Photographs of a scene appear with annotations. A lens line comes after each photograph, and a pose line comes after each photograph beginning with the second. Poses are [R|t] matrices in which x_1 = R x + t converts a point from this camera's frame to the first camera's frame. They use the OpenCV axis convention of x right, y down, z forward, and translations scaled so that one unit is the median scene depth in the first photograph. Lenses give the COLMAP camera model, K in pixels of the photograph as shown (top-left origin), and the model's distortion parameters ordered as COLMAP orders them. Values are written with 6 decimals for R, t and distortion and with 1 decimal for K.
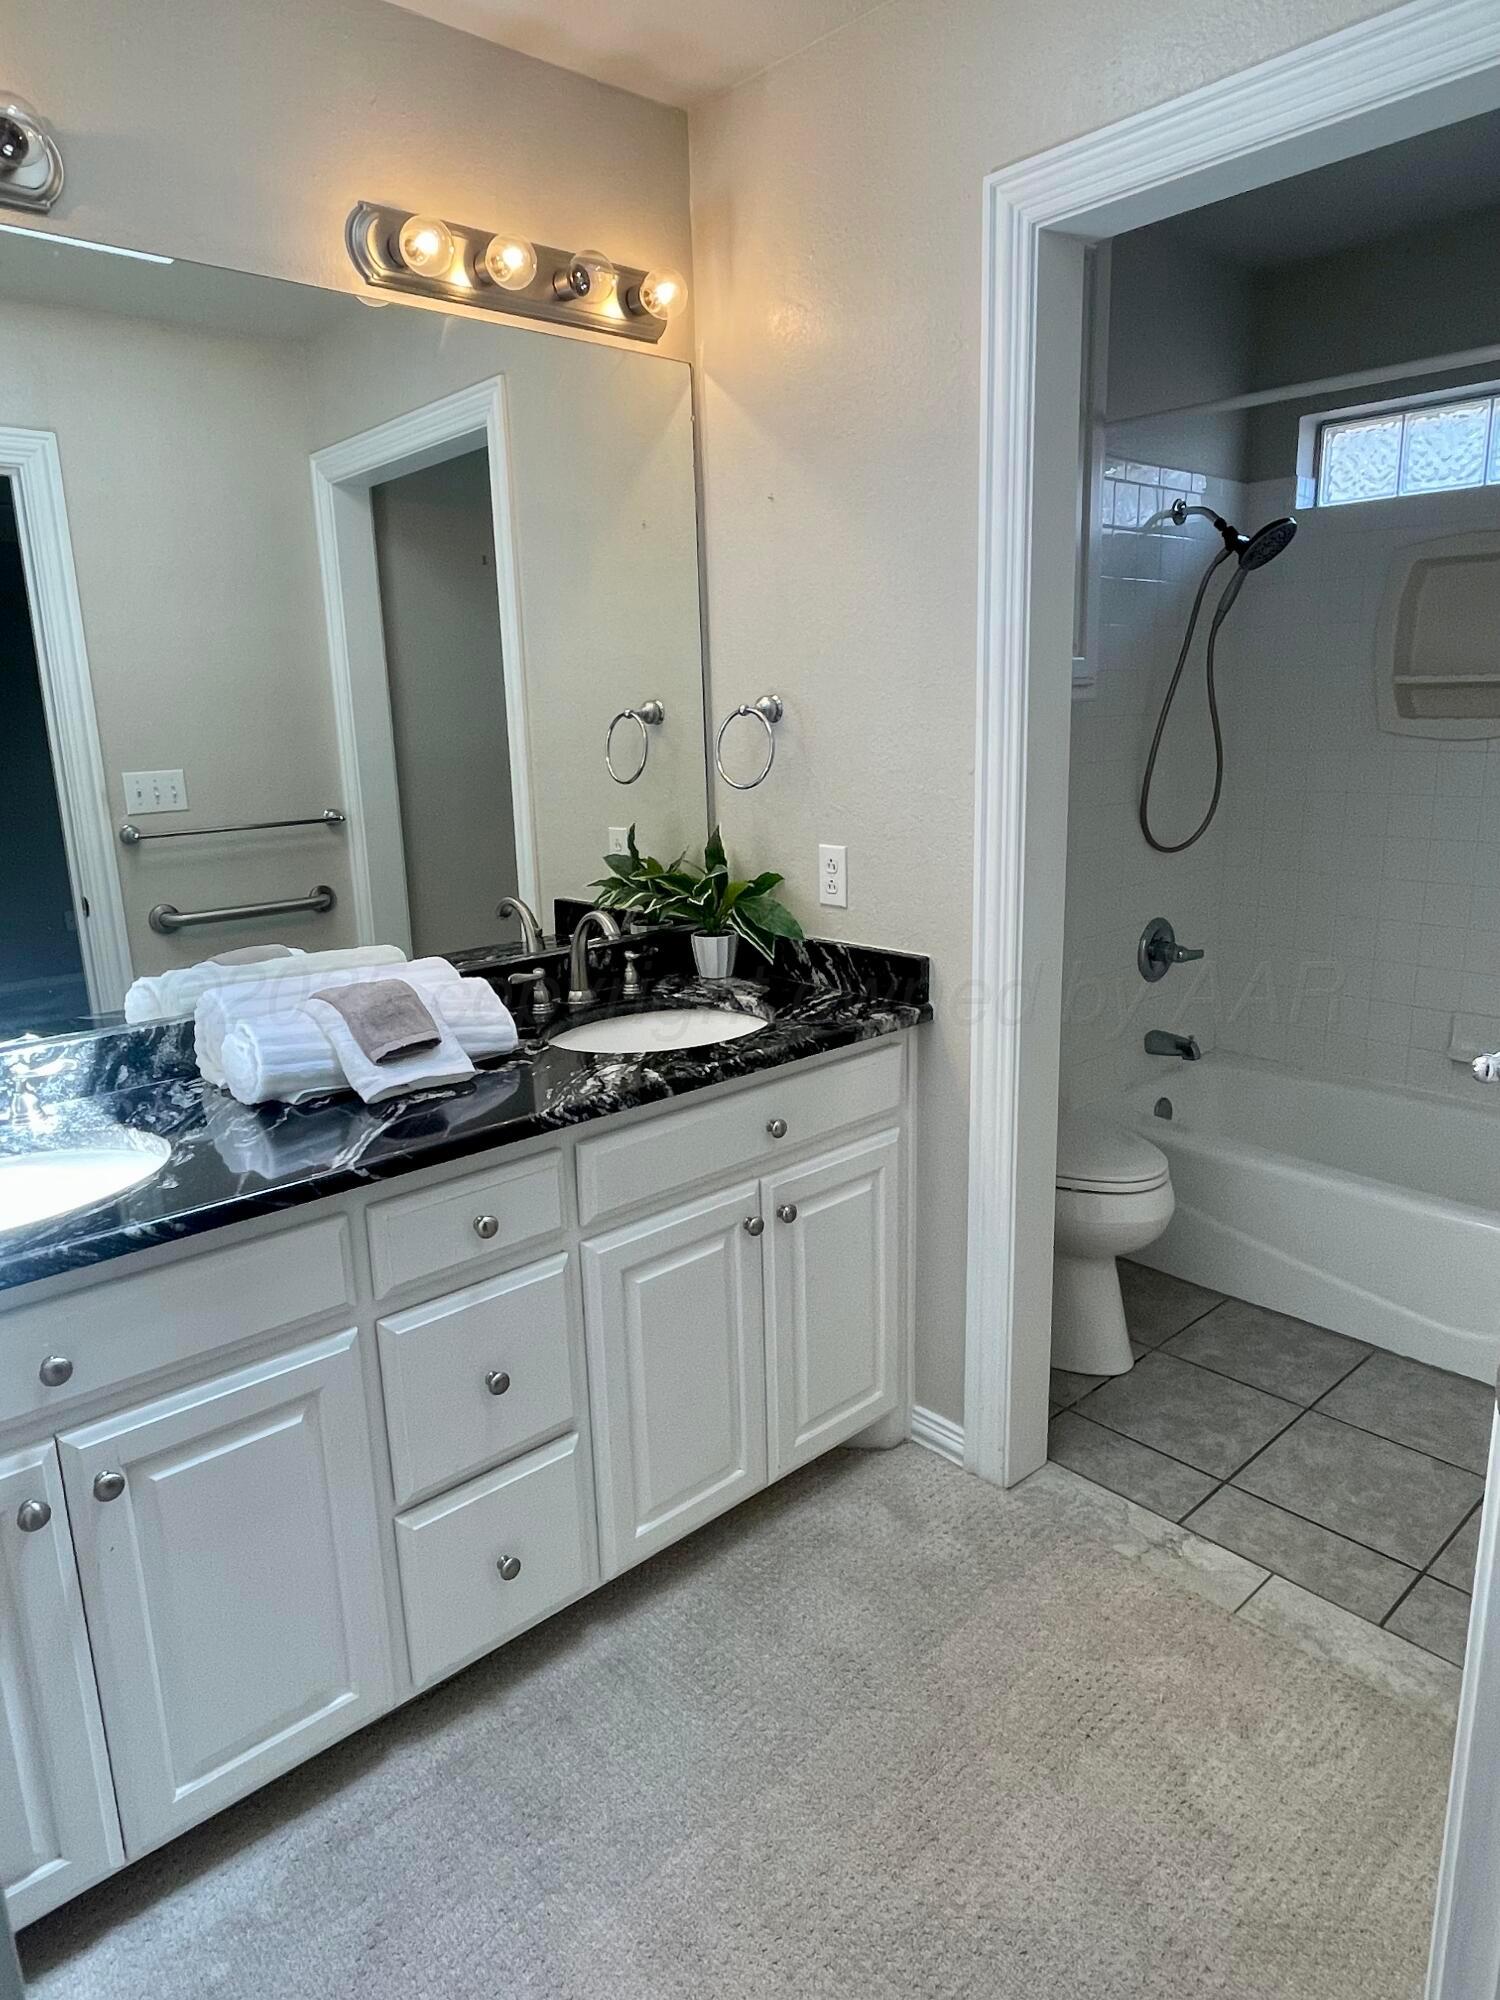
lens RADIAL K [[1239.7, 0, 745.8], [0, 1239.7, 998.8], [0, 0, 1]] dist [-0.001399, -0.001172]
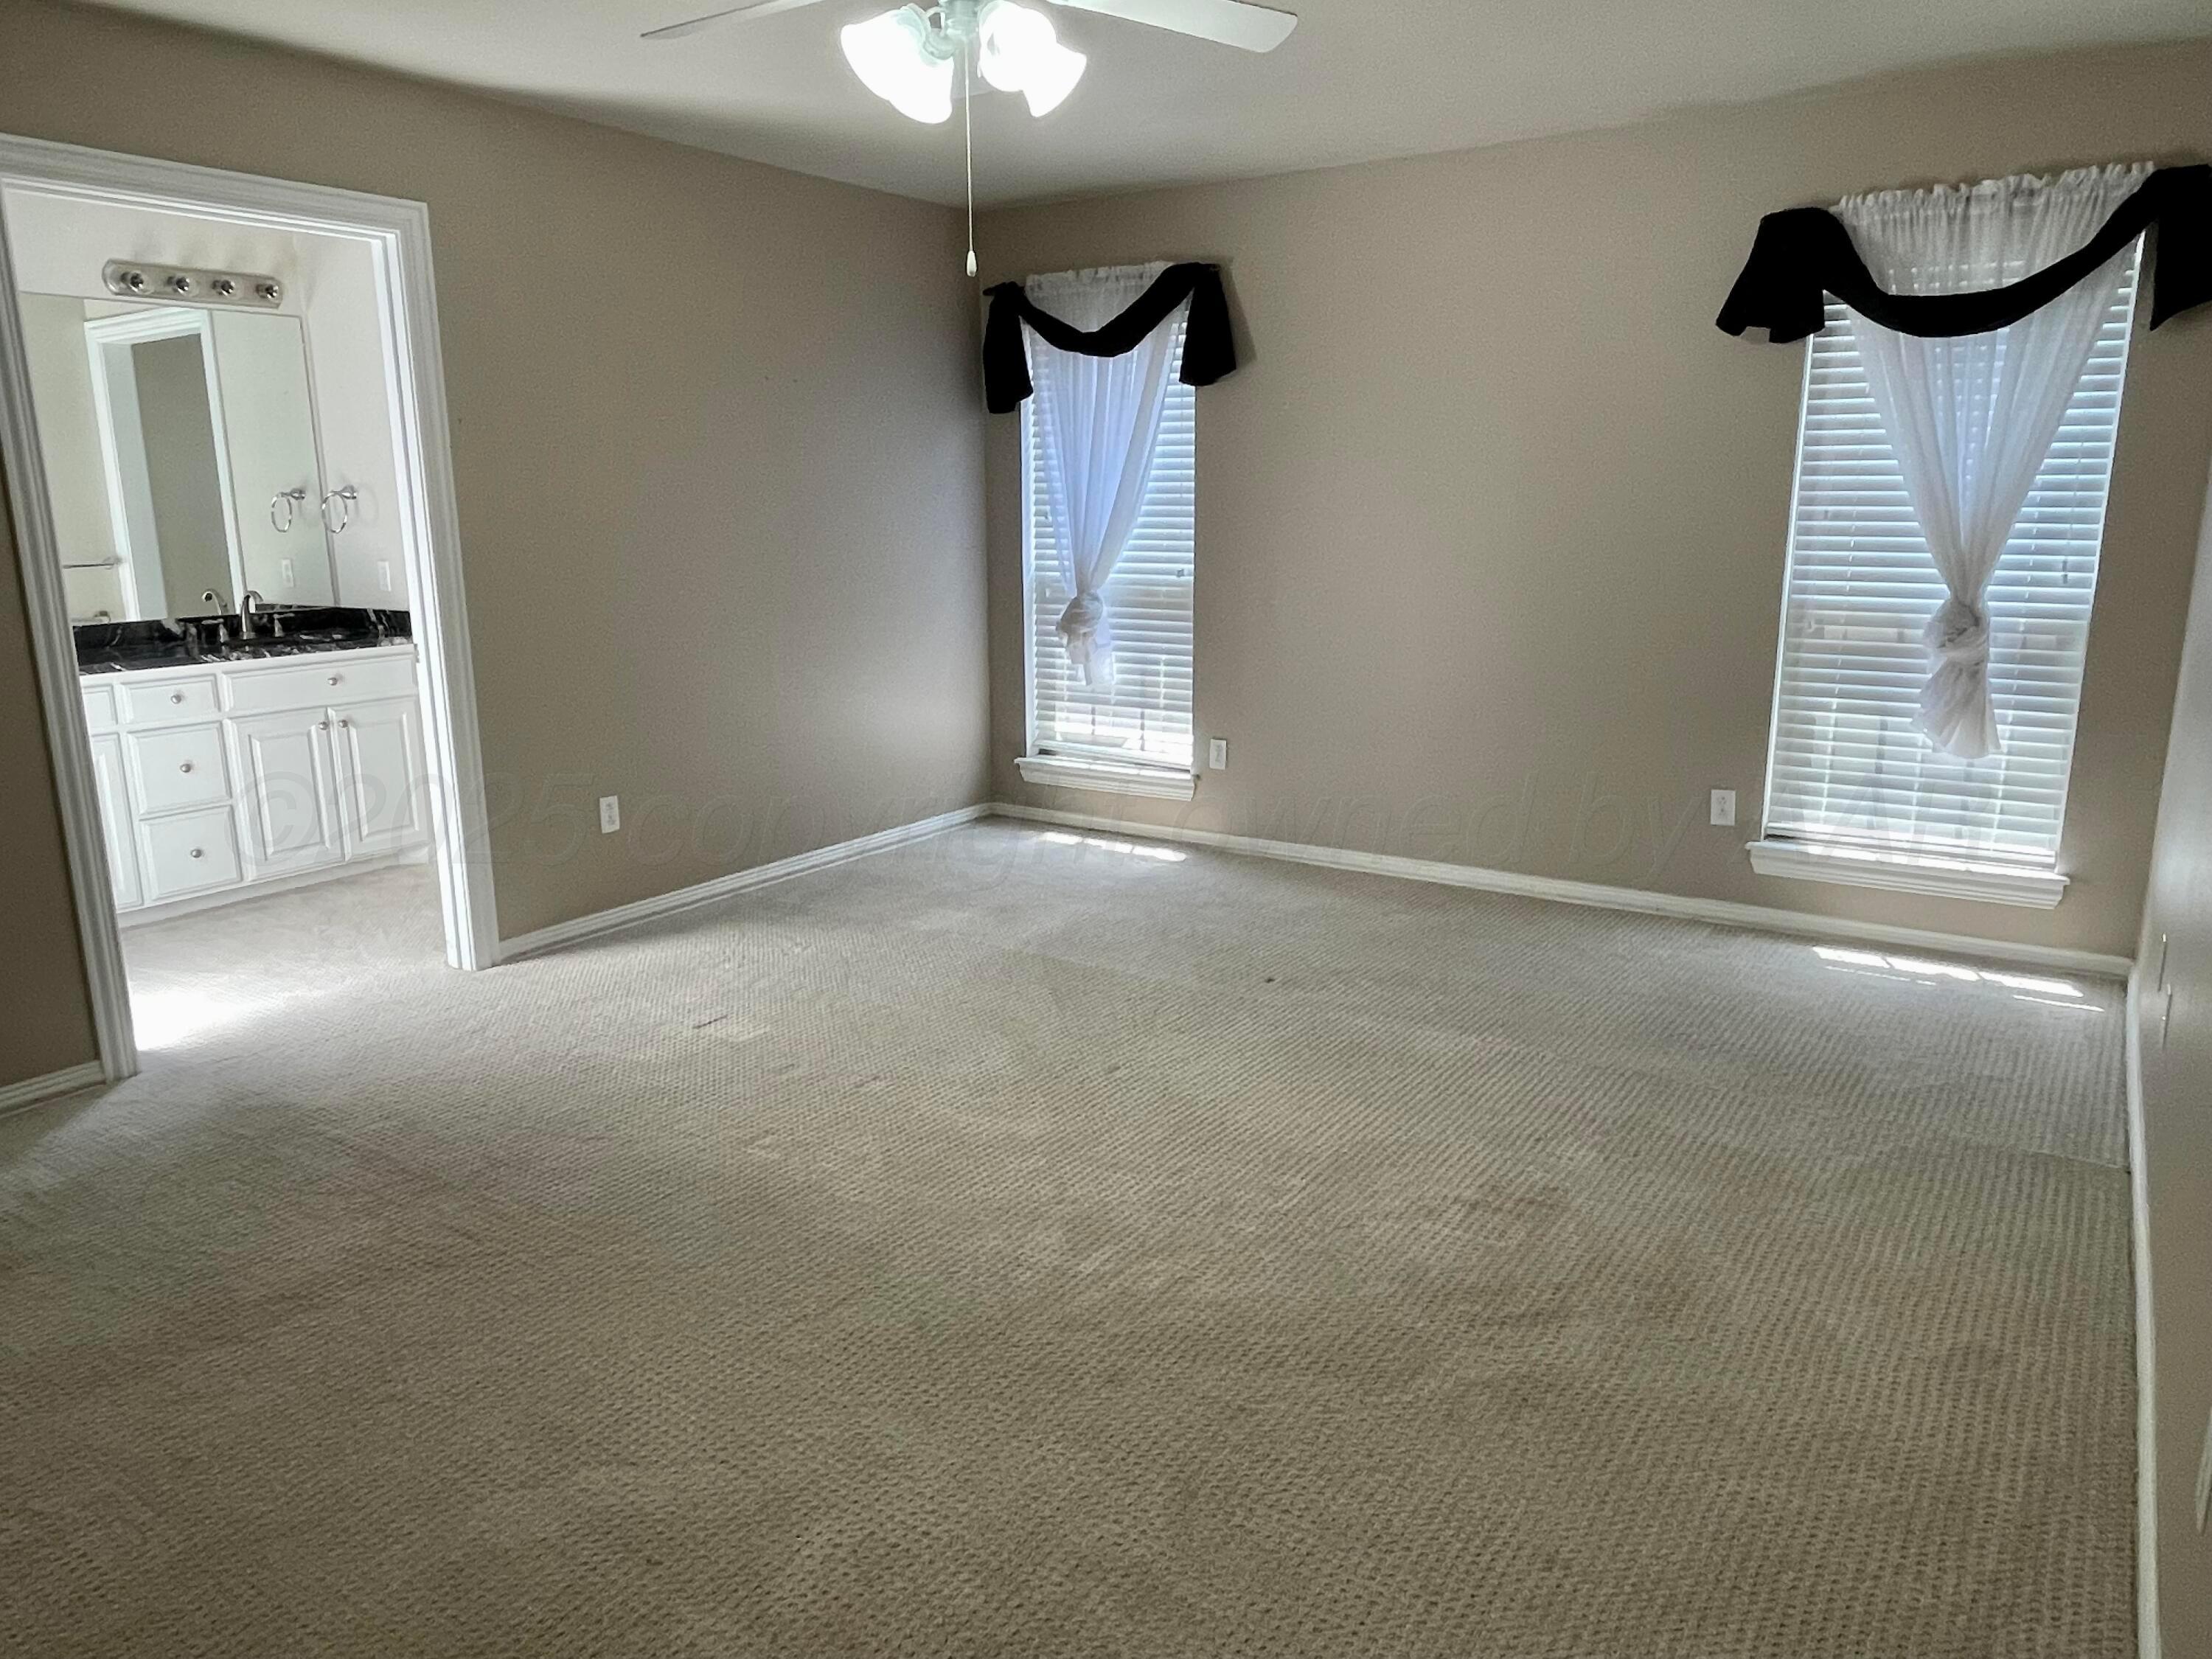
lens RADIAL K [[1498.7, 0, 1104.2], [0, 1498.7, 831.7], [0, 0, 1]] dist [0.001426, 0.001993]
pose [[0.968622, -0.024589, 0.247320, 0.585163], [0.023256, 0.999695, 0.008307, 0.319232], [-0.247448, -0.002294, 0.968898, -1.640546]]
